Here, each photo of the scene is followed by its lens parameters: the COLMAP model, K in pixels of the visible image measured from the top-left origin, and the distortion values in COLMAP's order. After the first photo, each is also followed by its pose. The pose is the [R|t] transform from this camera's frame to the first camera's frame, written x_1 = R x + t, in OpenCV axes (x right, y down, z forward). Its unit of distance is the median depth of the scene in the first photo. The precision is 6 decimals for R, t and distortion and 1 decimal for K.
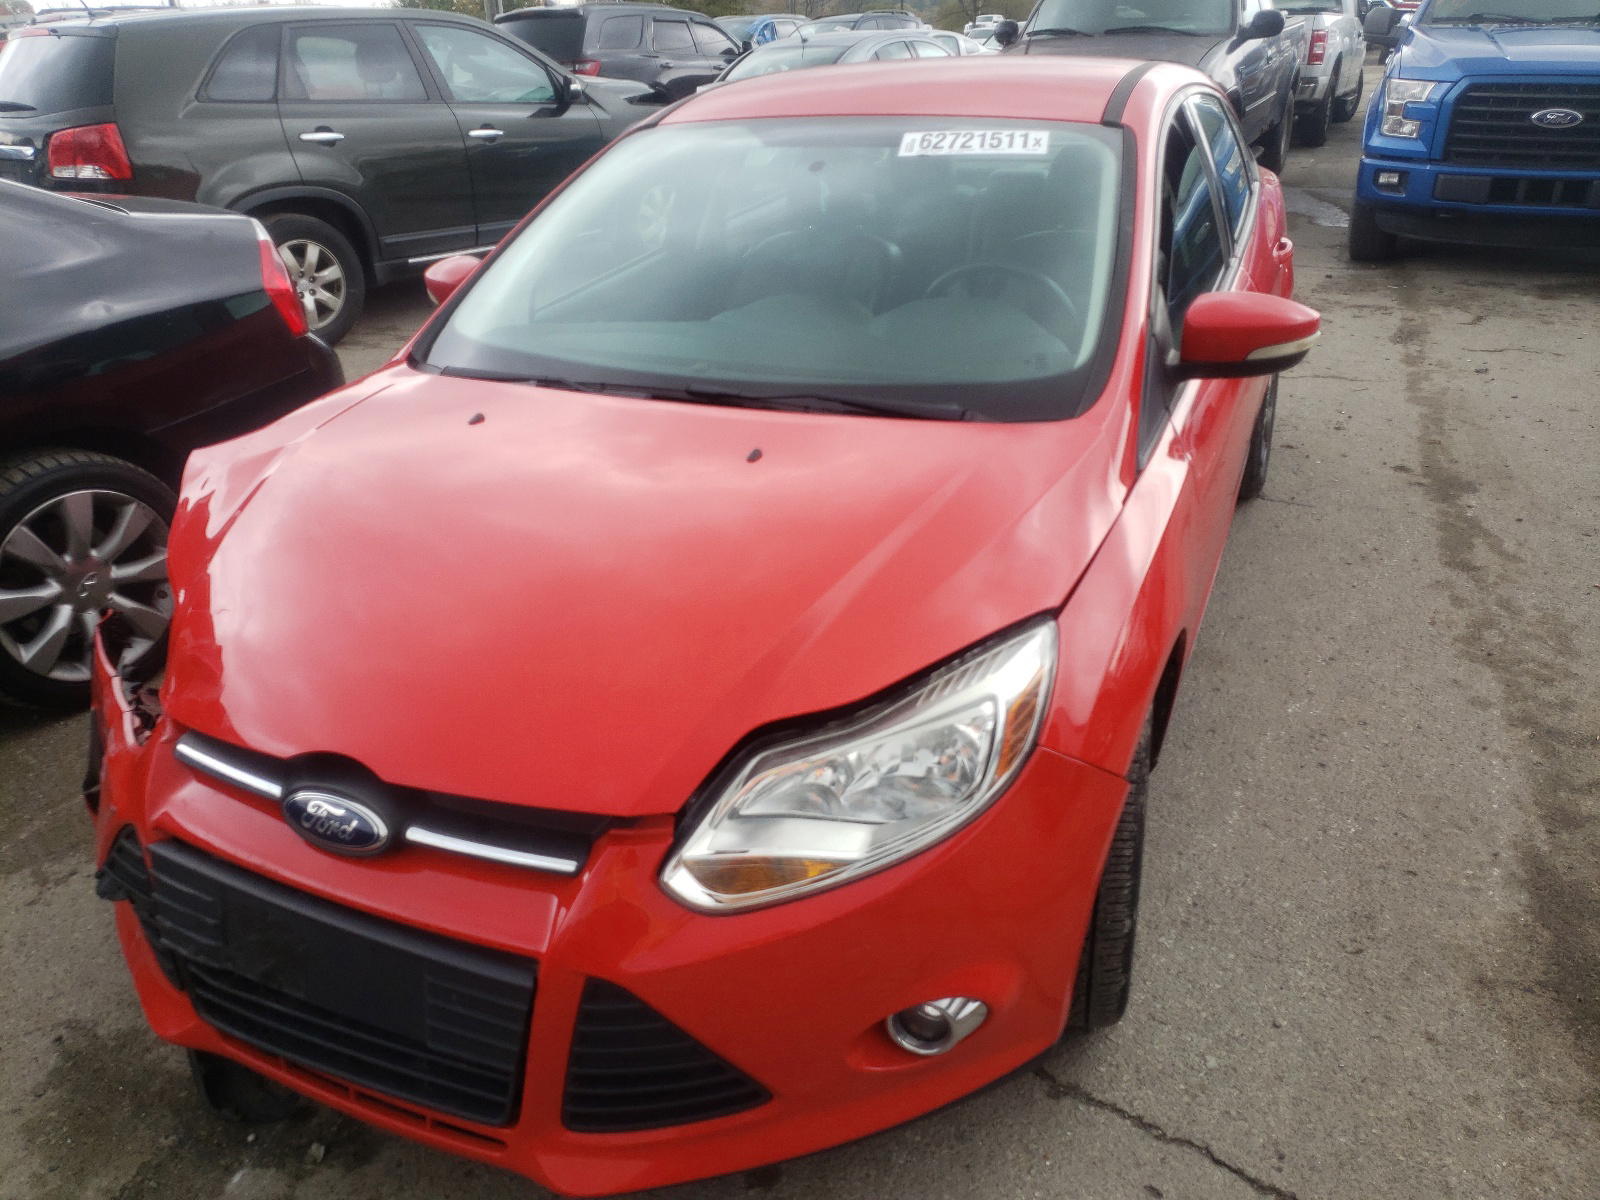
lens RADIAL K [[1227.9, 0, 799.3], [0, 1227.9, 602.2], [0, 0, 1]] dist [0.039489, -0.006893]
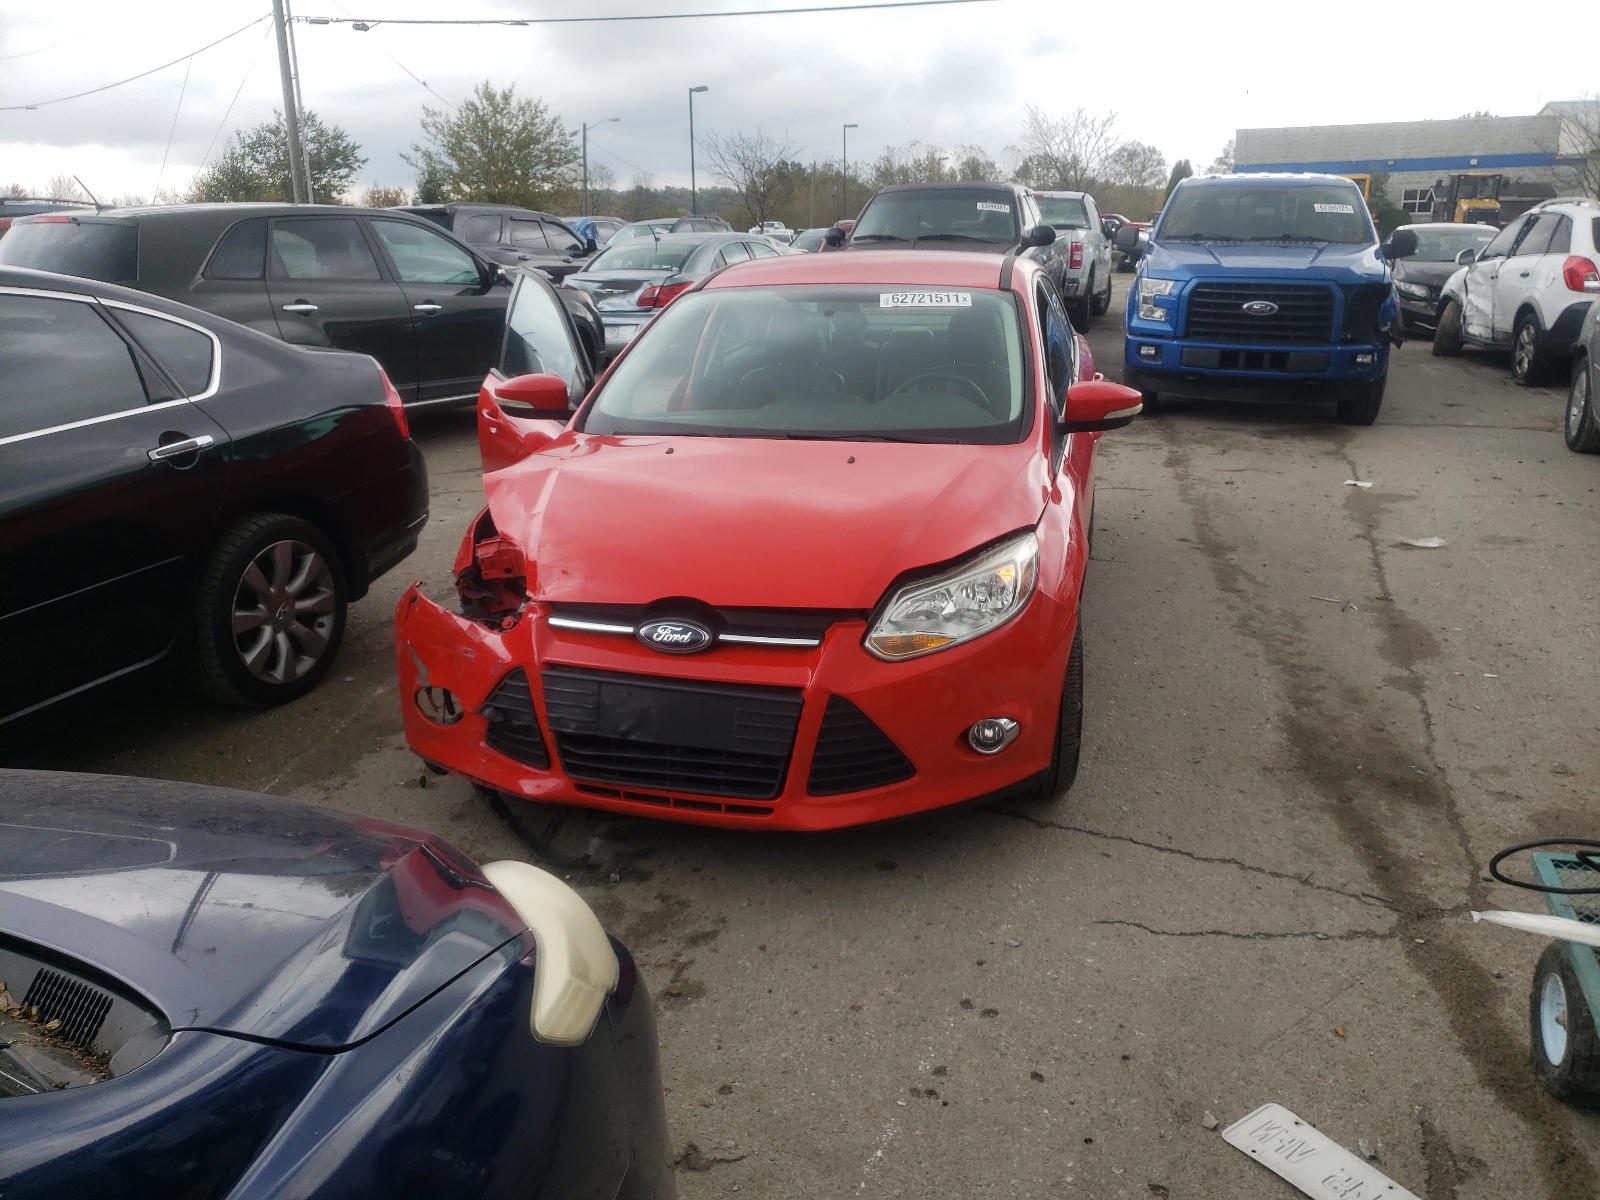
lens RADIAL K [[1251.8, 0, 802.7], [0, 1251.8, 598.6], [0, 0, 1]] dist [0.024017, 0.001707]
pose [[0.985725, -0.027550, 0.166096, -0.174986], [0.051964, 0.988141, -0.144487, 0.142136], [-0.160145, 0.151056, 0.975467, -0.300467]]
